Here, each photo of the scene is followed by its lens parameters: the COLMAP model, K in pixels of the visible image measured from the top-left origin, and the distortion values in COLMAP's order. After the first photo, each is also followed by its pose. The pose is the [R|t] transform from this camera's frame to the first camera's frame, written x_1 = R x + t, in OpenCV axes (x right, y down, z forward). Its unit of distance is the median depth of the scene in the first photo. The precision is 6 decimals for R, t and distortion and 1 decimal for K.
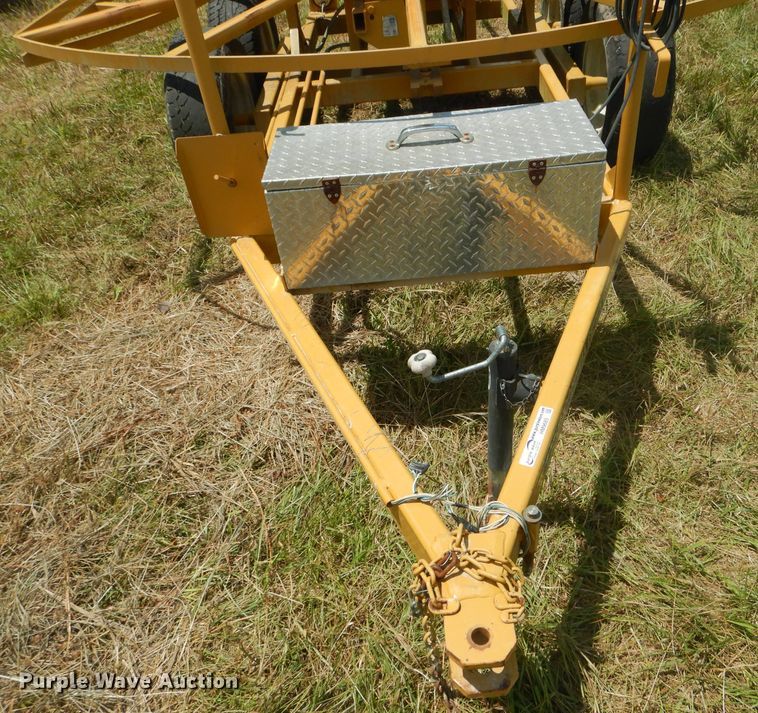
lens RADIAL K [[679.0, 0, 420.0], [0, 679.0, 356.3], [0, 0, 1]] dist [-0.004931, -0.004975]
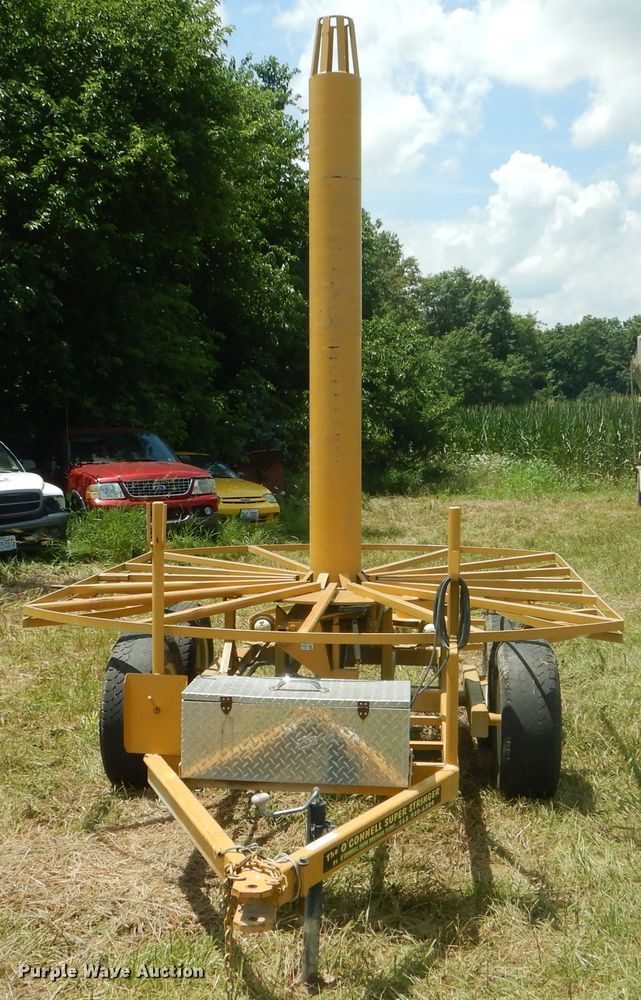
lens RADIAL K [[1168.4, 0, 320.5], [0, 1168.4, 500.0], [0, 0, 1]] dist [-0.010967, 0.023331]
pose [[0.988117, 0.095753, -0.120235, 0.345566], [-0.148891, 0.790522, -0.594059, 0.903894], [0.038165, 0.604902, 0.795385, -1.323988]]
